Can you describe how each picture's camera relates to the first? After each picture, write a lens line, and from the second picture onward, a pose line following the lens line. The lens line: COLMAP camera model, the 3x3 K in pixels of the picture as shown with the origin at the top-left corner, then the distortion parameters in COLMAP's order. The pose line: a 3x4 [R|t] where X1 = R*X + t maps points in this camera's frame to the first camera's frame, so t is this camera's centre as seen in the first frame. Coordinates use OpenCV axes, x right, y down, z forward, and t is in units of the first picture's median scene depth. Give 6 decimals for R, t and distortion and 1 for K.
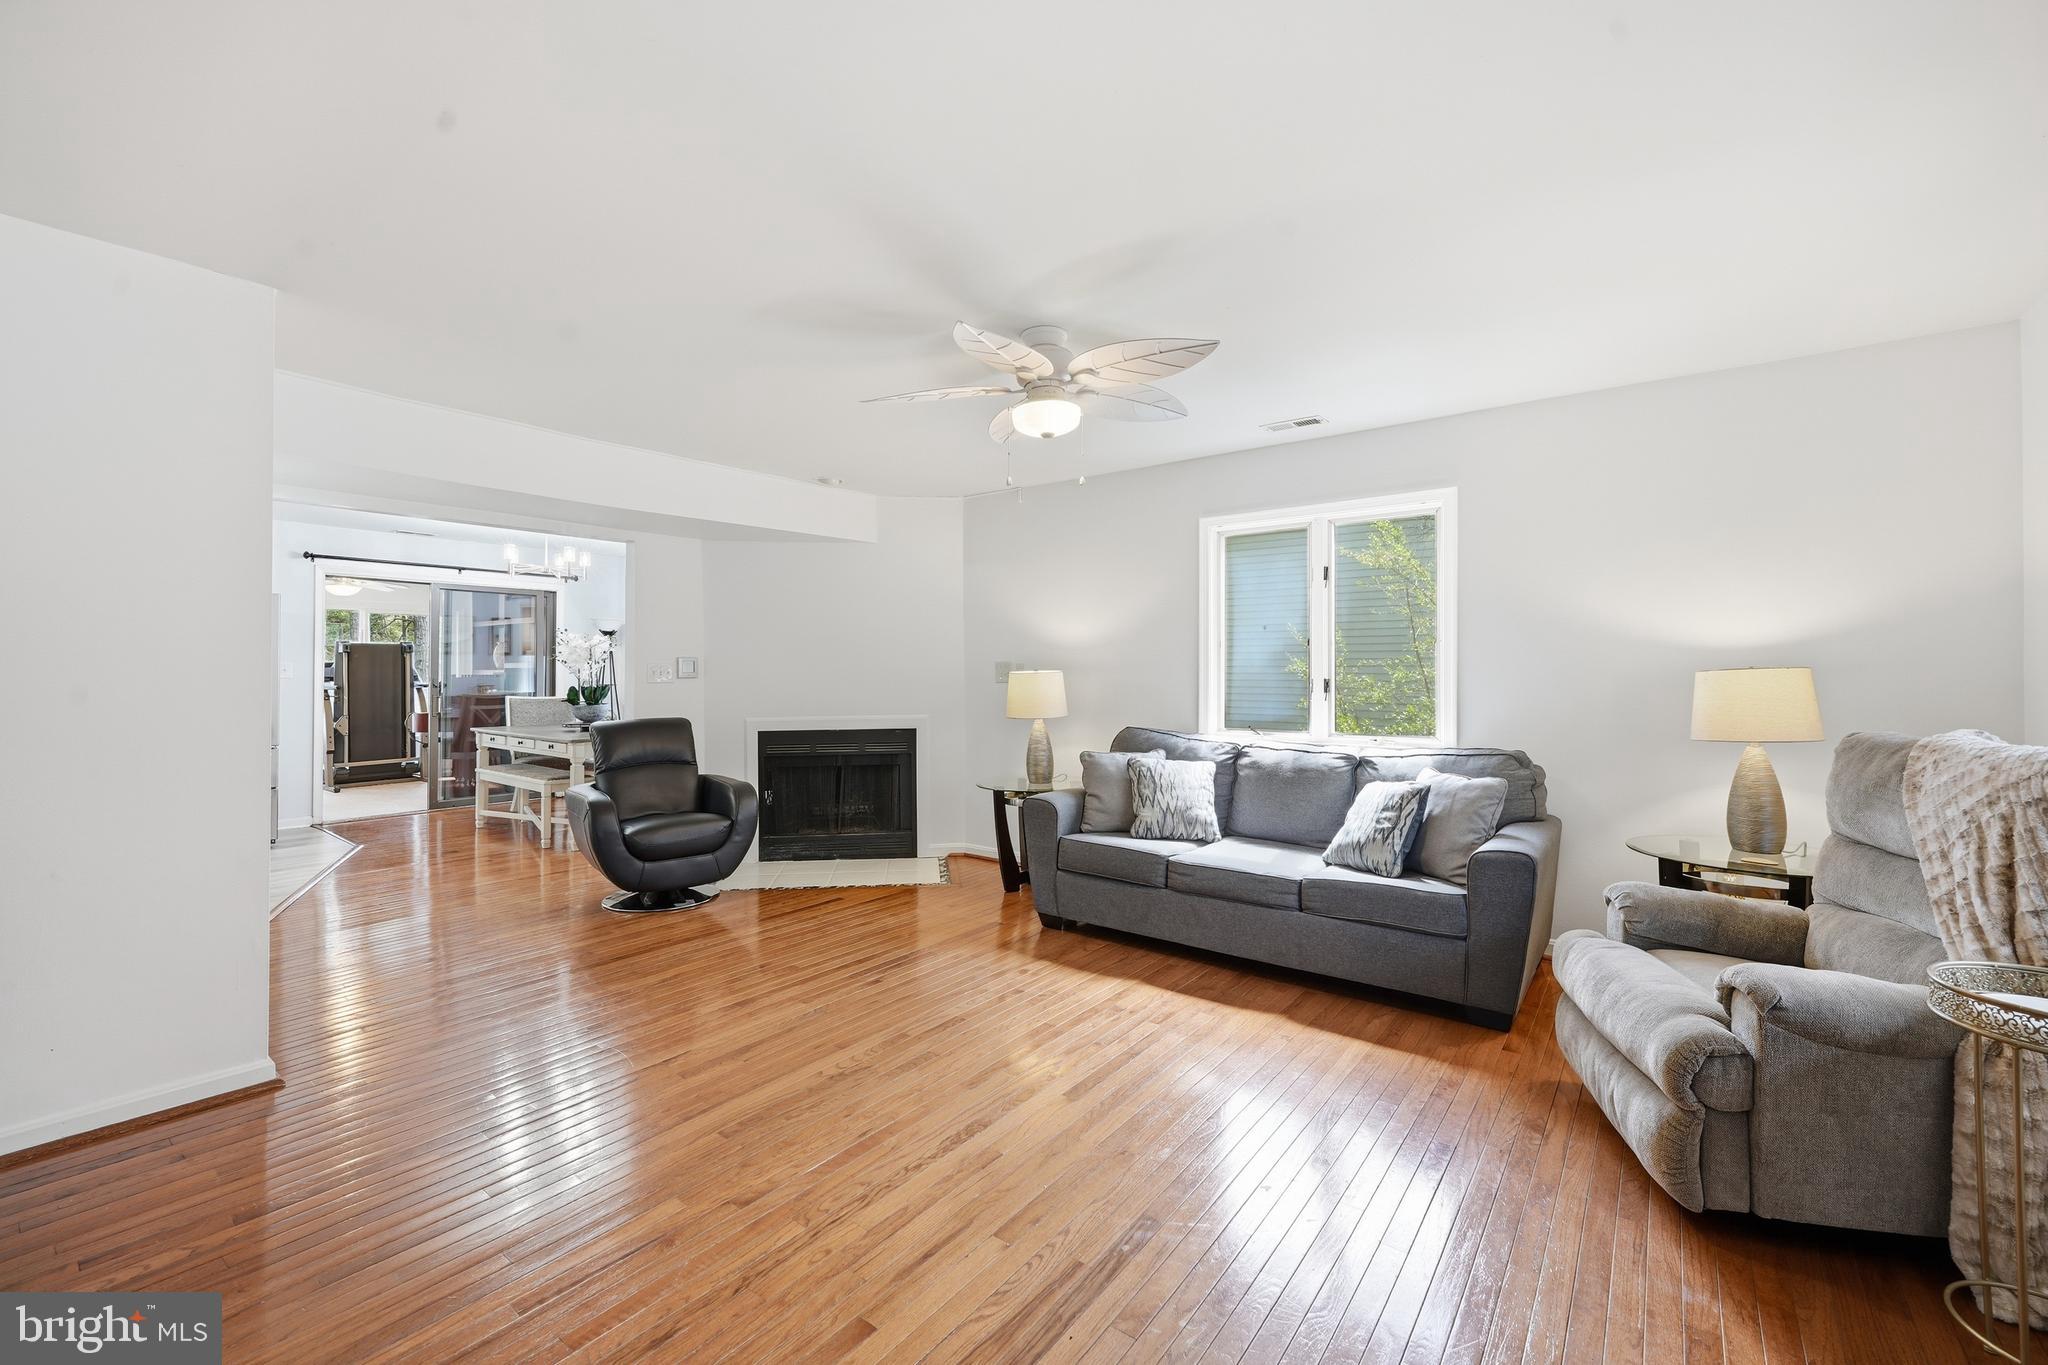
lens RADIAL K [[842.0, 0, 1030.6], [0, 842.0, 667.4], [0, 0, 1]] dist [0.002115, 0.000083]
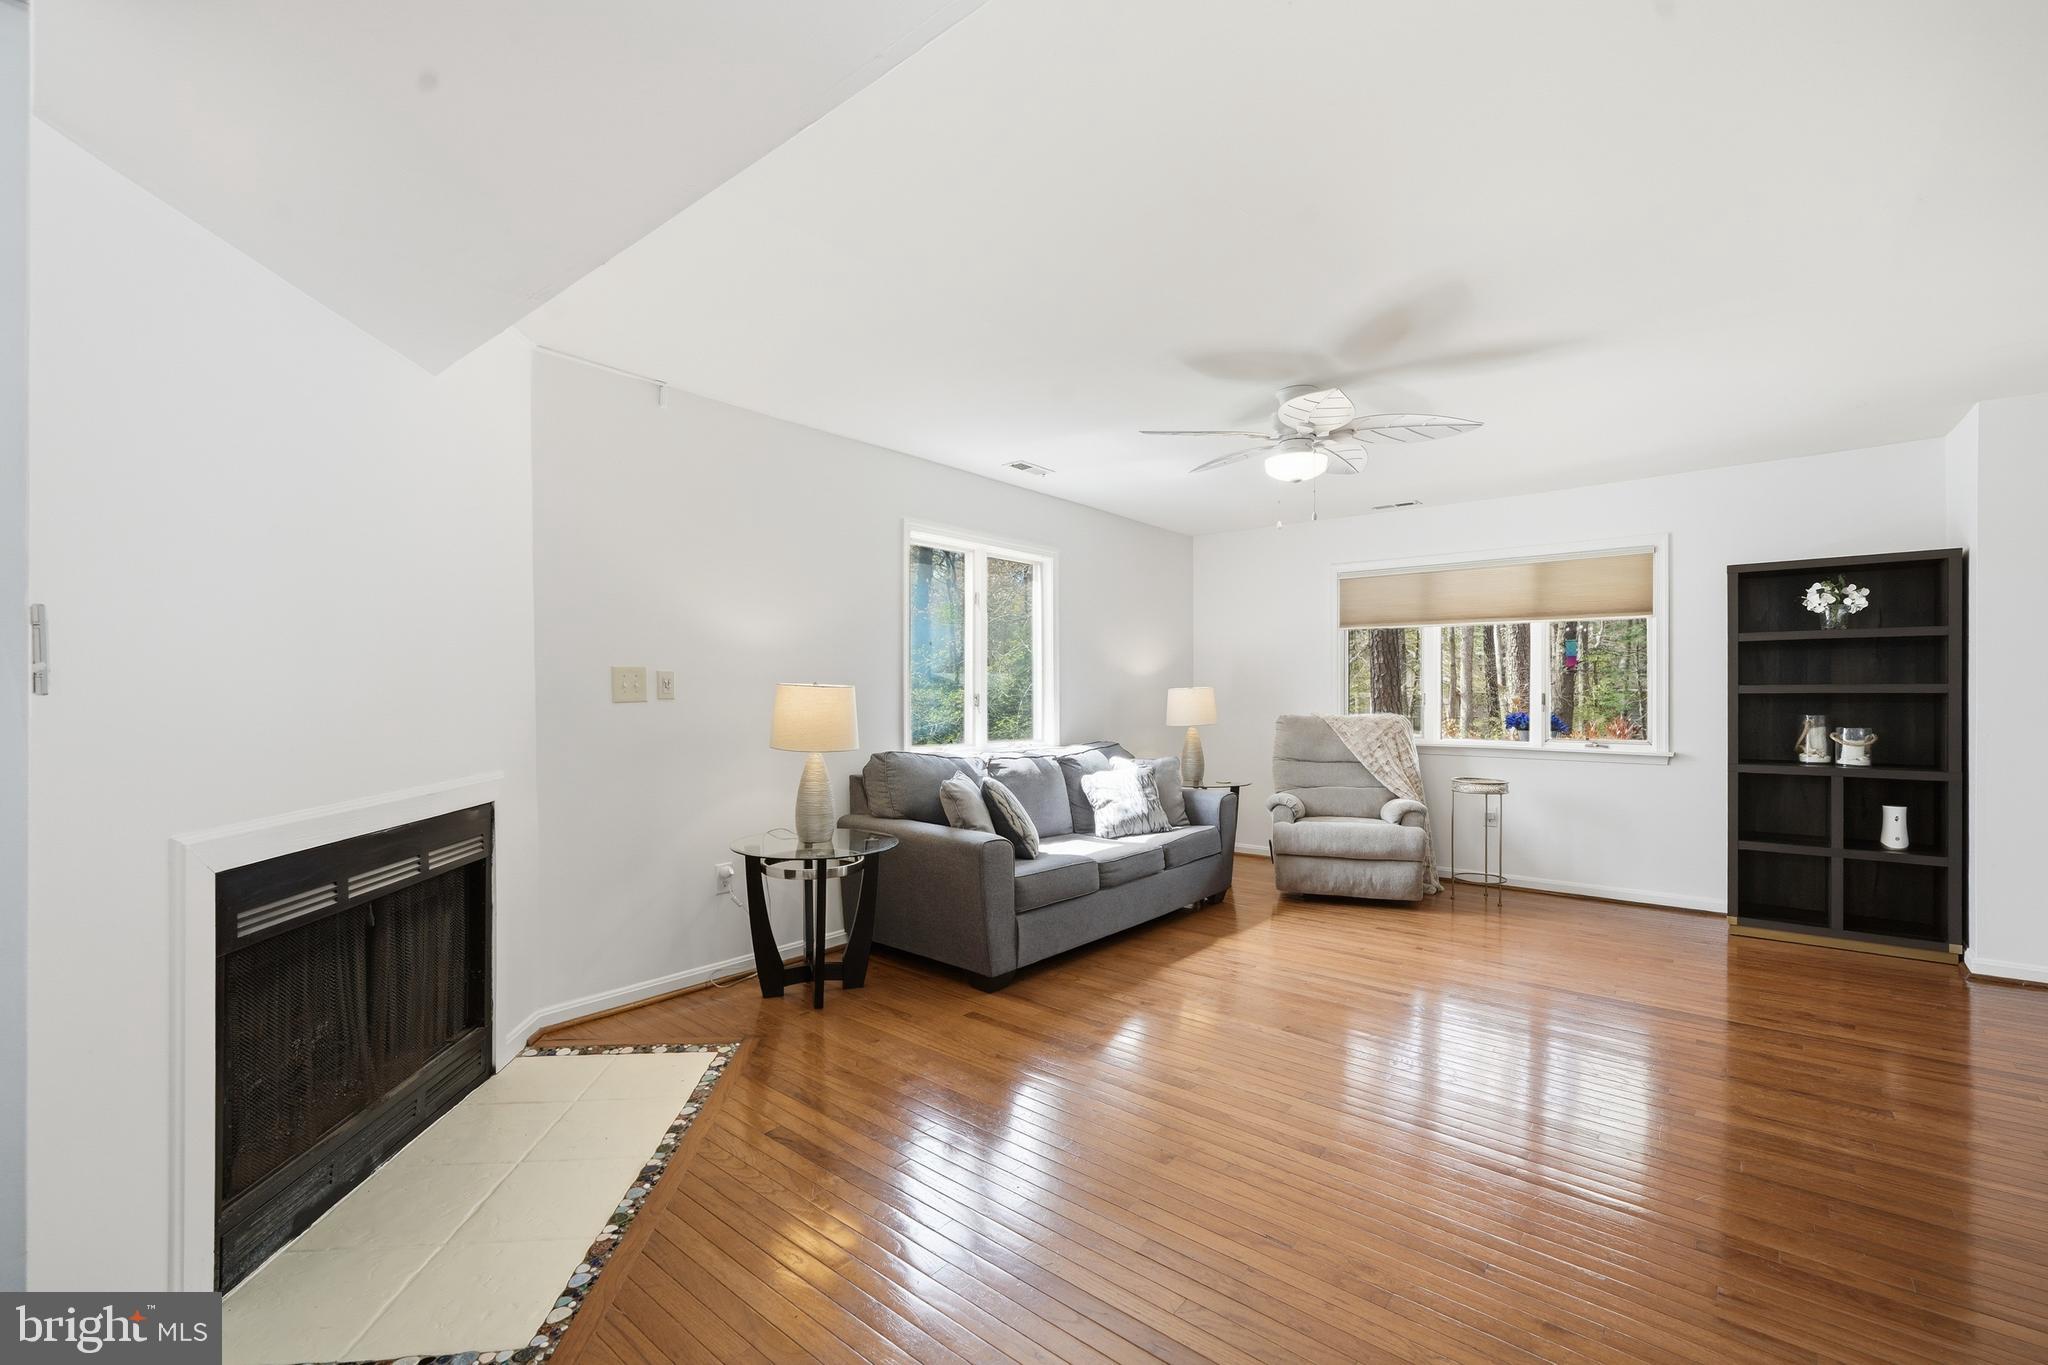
lens RADIAL K [[885.8, 0, 1029.3], [0, 885.8, 693.0], [0, 0, 1]] dist [0.000659, 0.000014]
pose [[0.049604, 0.000621, 0.998769, -0.866682], [-0.003144, 0.999995, -0.000466, 0.011897], [-0.998764, -0.003117, 0.049606, 0.932980]]
